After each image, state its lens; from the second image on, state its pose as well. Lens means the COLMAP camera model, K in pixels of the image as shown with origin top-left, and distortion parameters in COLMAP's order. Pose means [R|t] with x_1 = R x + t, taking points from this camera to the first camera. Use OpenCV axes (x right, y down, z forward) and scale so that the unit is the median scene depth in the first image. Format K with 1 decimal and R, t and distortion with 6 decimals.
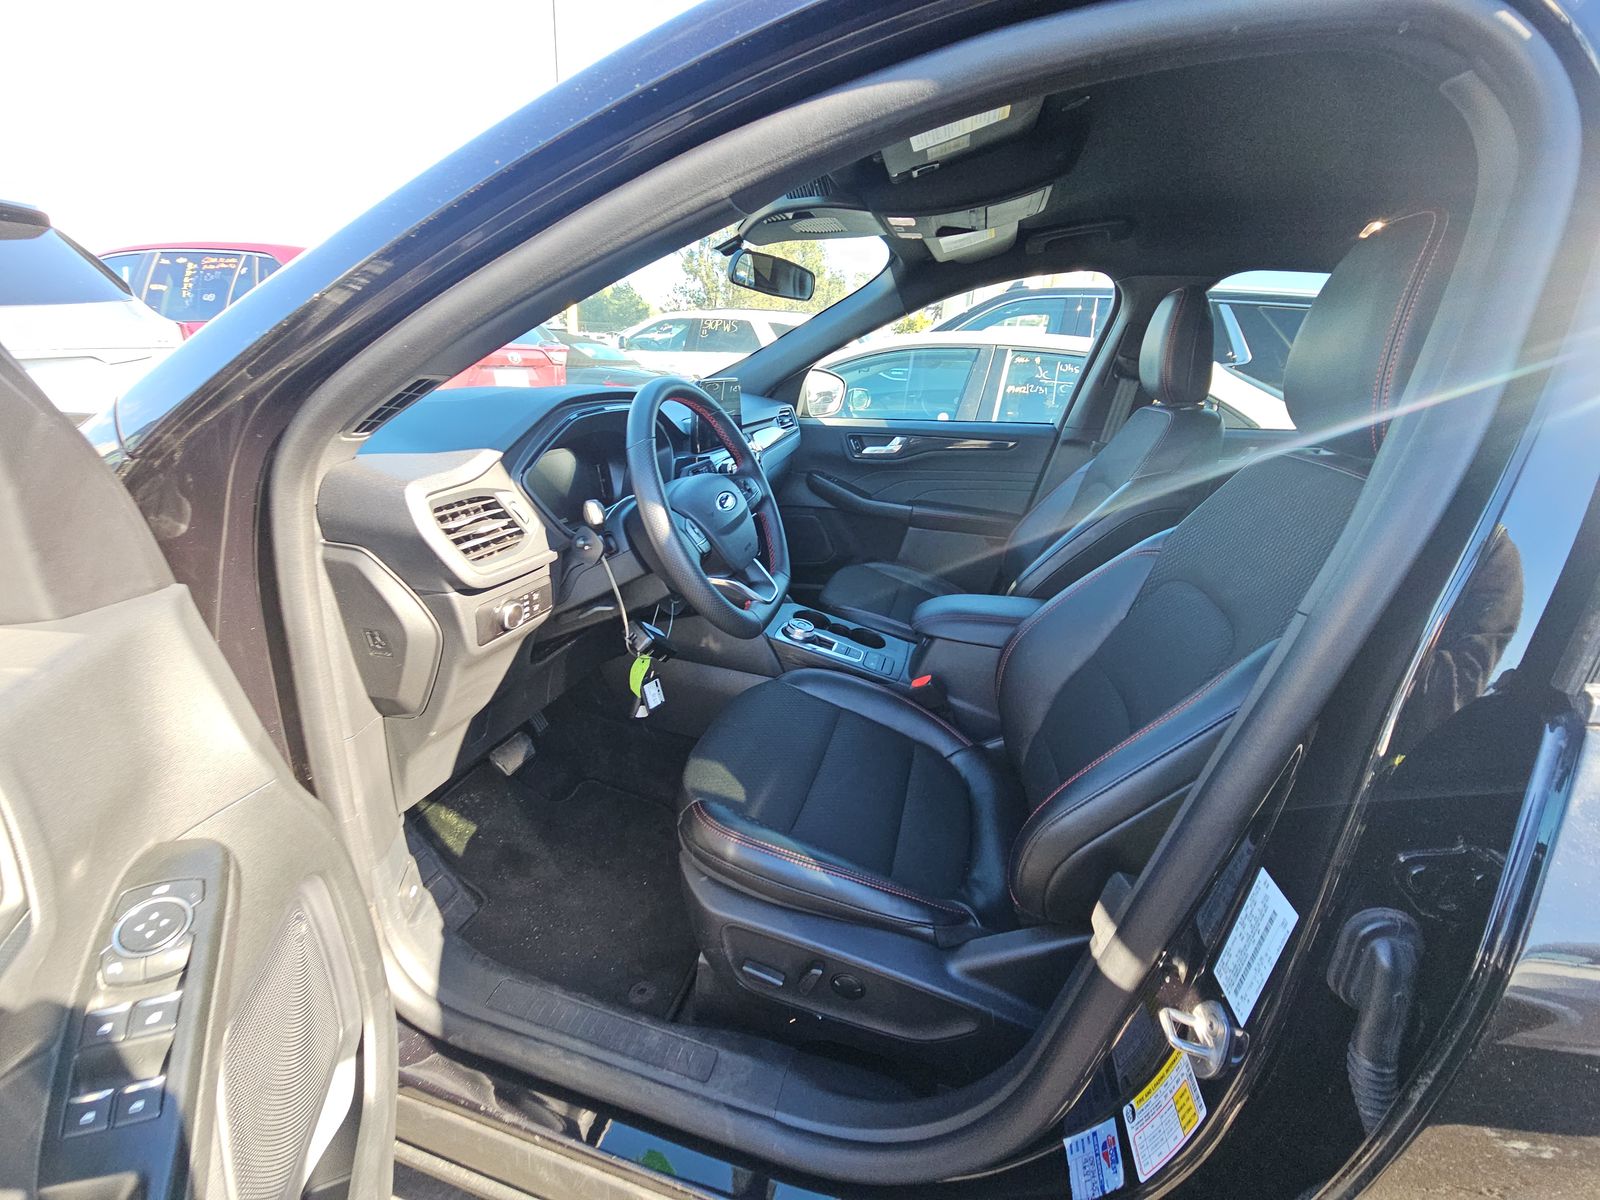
lens RADIAL K [[653.9, 0, 794.7], [0, 653.9, 583.2], [0, 0, 1]] dist [0.001351, -0.000114]
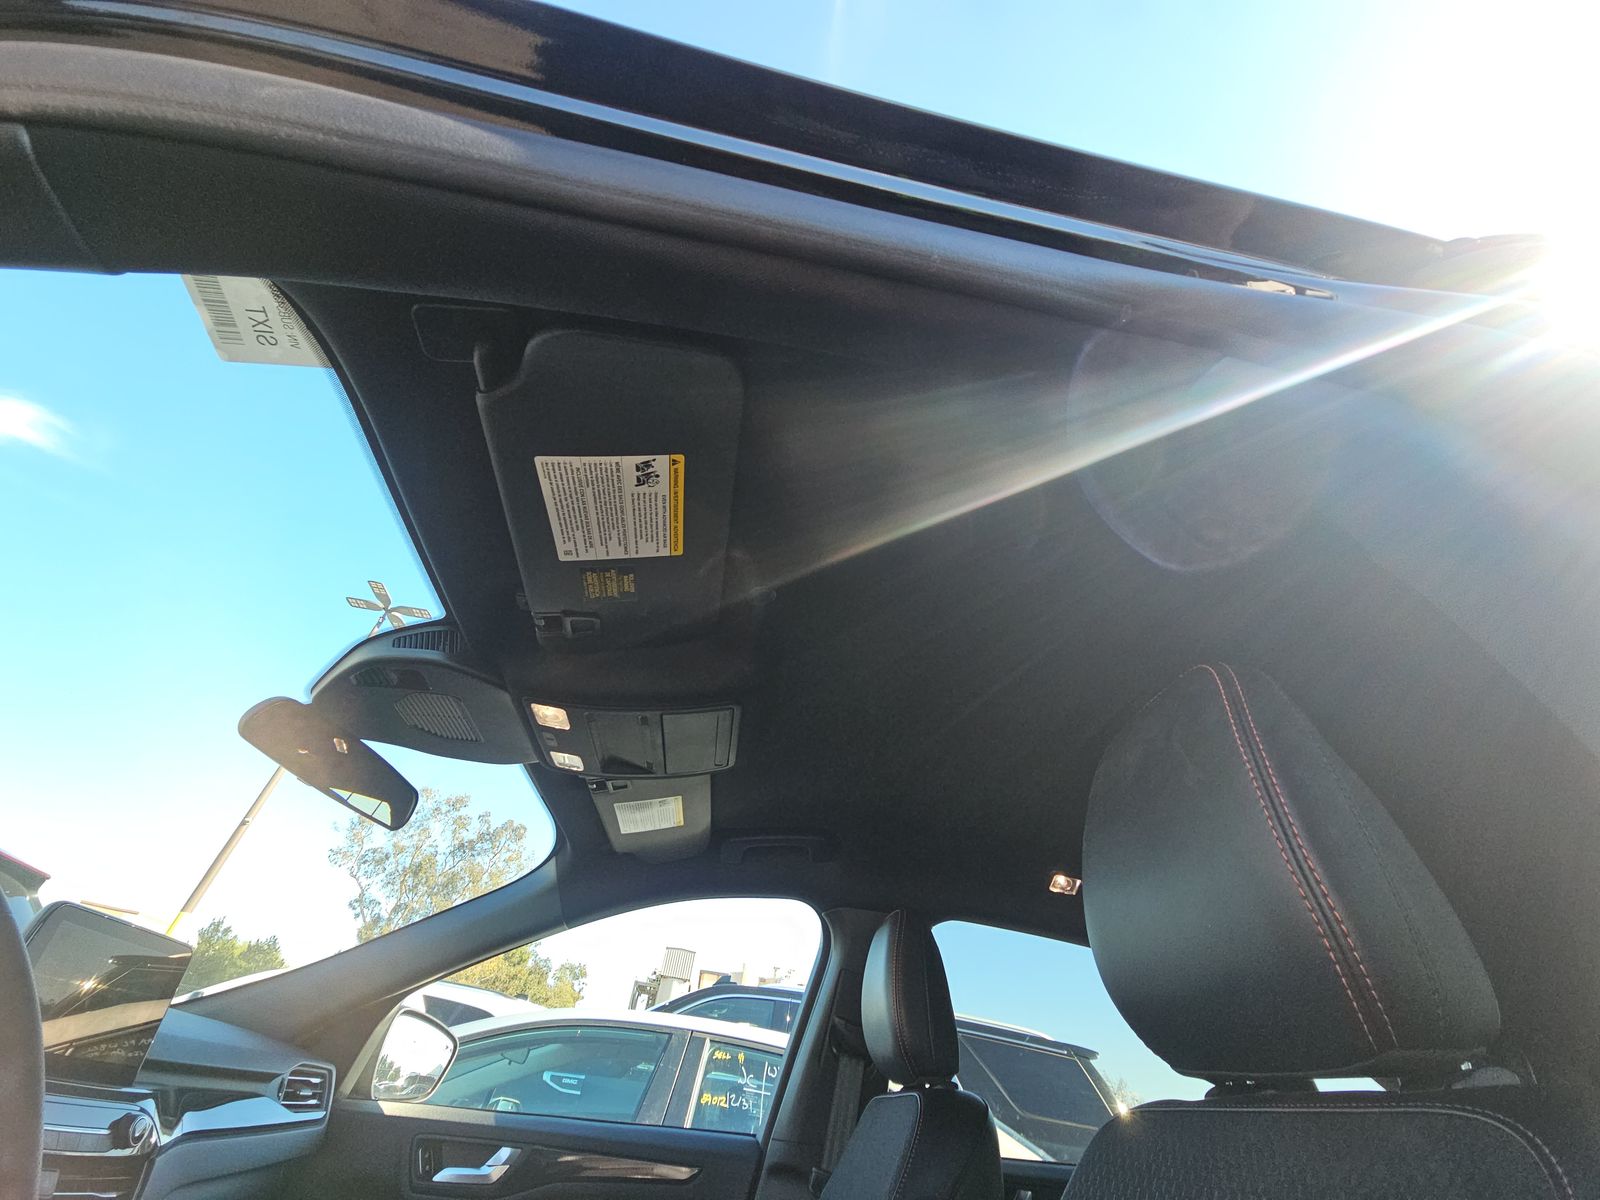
lens RADIAL K [[653.9, 0, 794.7], [0, 653.9, 583.2], [0, 0, 1]] dist [0.001351, -0.000114]
pose [[0.921630, 0.291316, 0.256387, 0.098133], [0.053872, 0.558230, -0.827935, -0.006573], [-0.384313, 0.776862, 0.498787, 0.217687]]
